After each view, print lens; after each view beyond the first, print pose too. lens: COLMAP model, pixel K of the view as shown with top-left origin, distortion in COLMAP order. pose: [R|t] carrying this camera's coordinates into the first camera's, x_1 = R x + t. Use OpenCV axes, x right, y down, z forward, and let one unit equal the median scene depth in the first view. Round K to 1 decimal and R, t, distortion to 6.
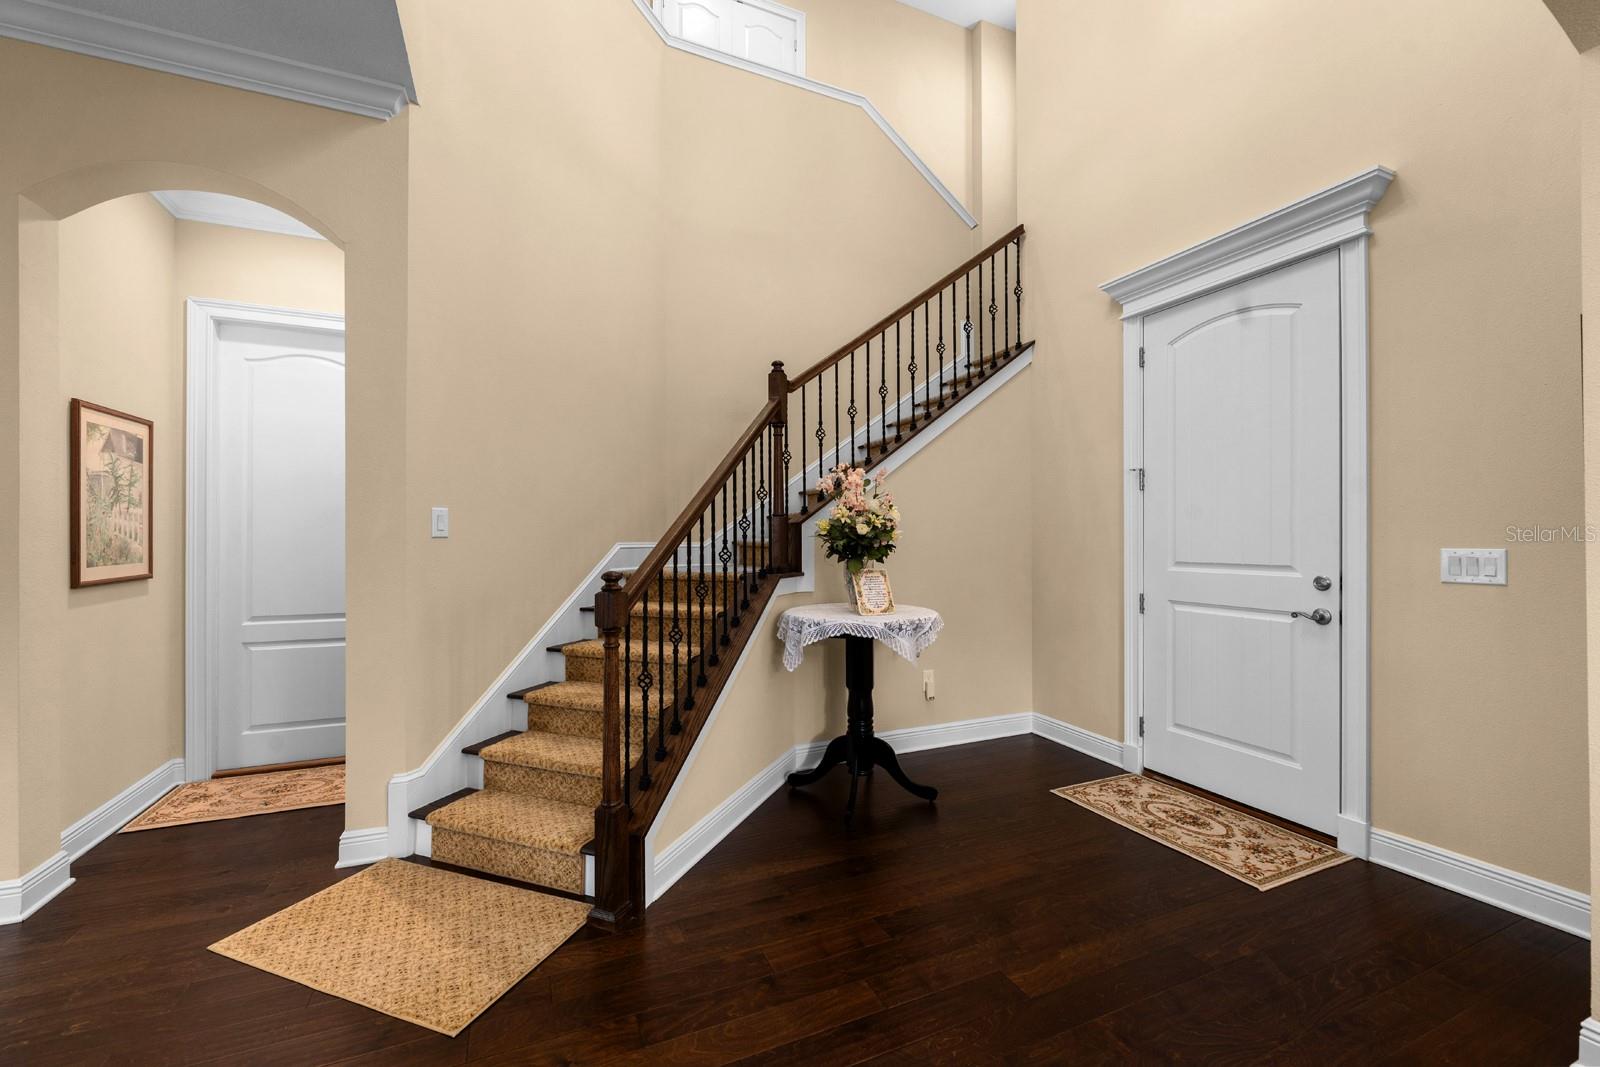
lens RADIAL K [[649.8, 0, 796.9], [0, 649.8, 533.7], [0, 0, 1]] dist [-0.000477, -0.000306]
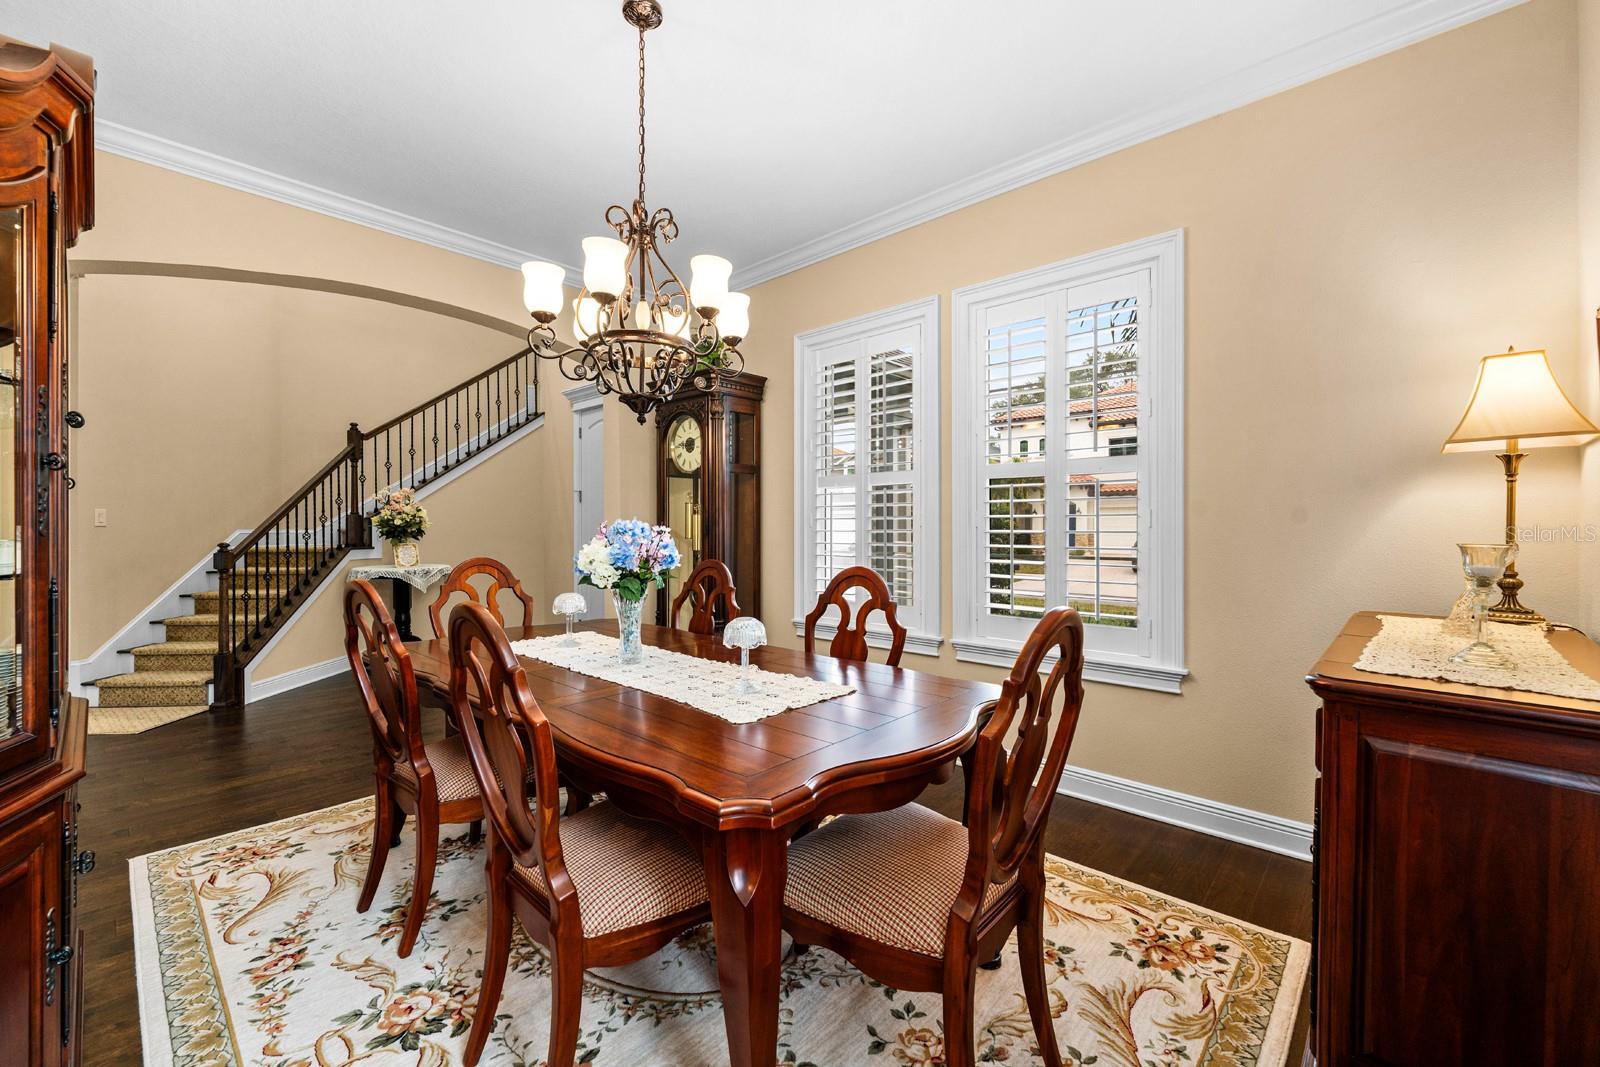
lens RADIAL K [[649.8, 0, 796.4], [0, 649.8, 531.9], [0, 0, 1]] dist [-0.000477, -0.000306]
pose [[0.917873, -0.002273, 0.396868, 0.401099], [-0.001804, 0.999949, 0.009900, 0.000408], [-0.396870, -0.009802, 0.917822, -1.141041]]
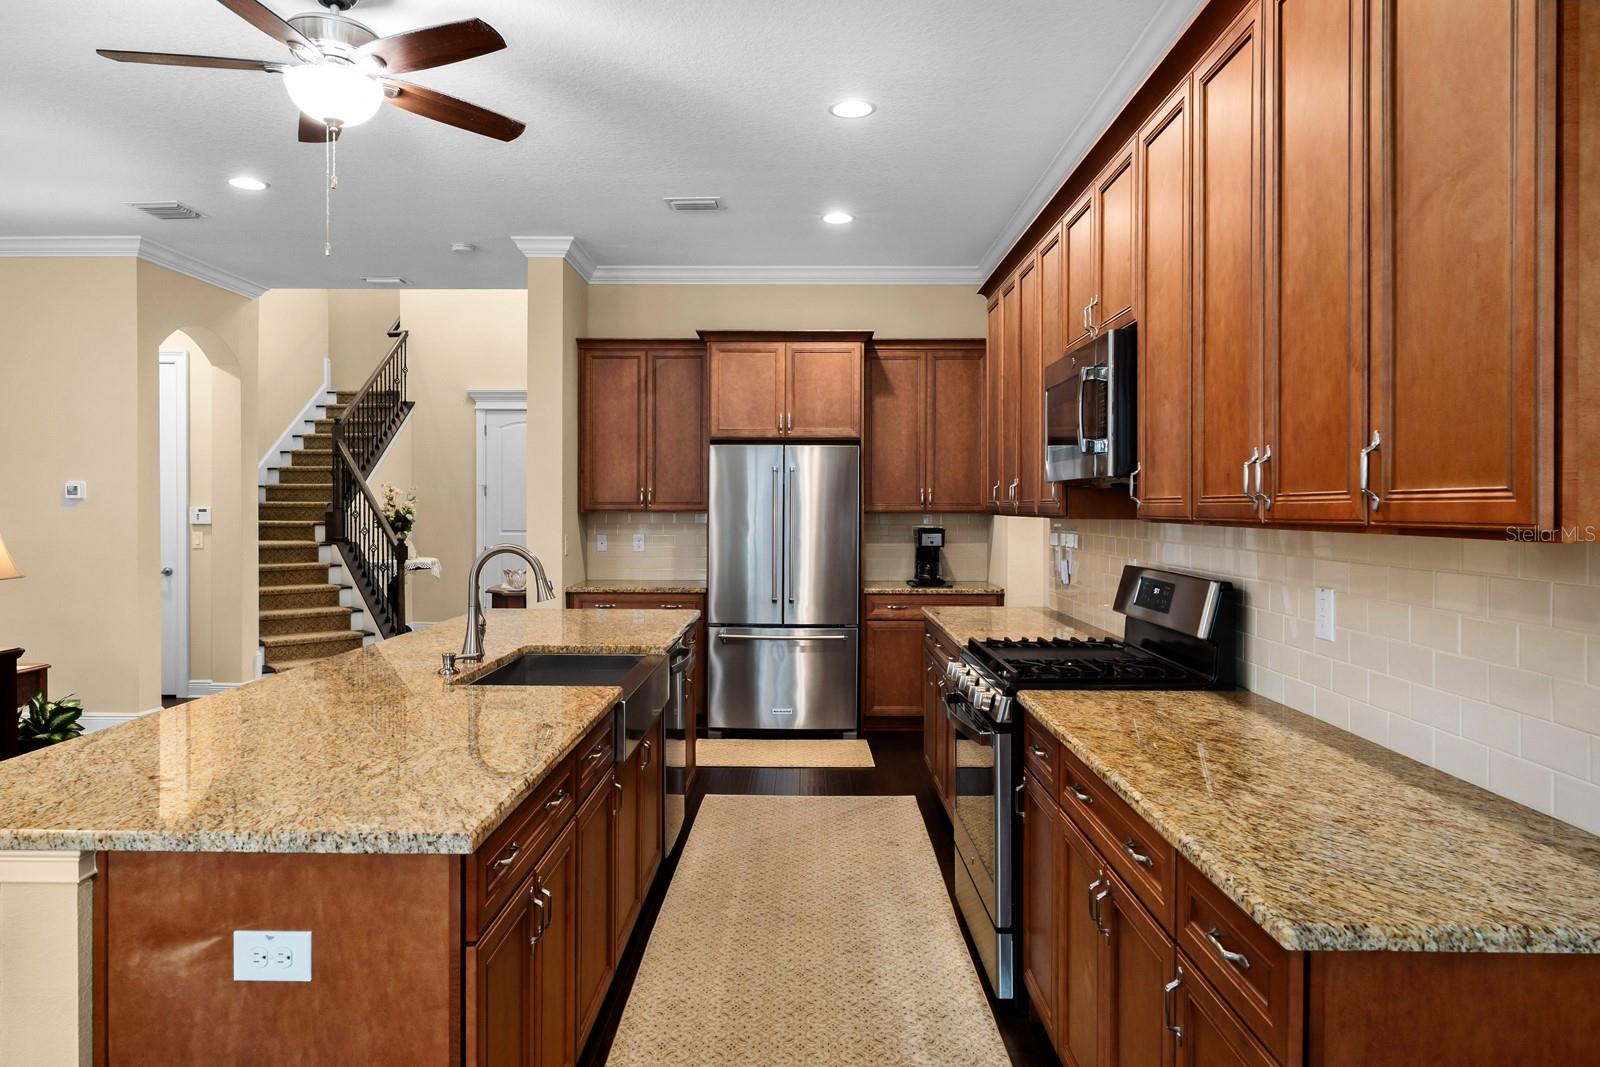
lens RADIAL K [[987.4, 0, 796.3], [0, 987.4, 517.5], [0, 0, 1]] dist [-0.007252, -0.000983]
pose [[0.403284, -0.013582, 0.914974, -2.167142], [-0.005615, 0.999834, 0.017317, -0.066272], [-0.915058, -0.012121, 0.403141, -1.295116]]
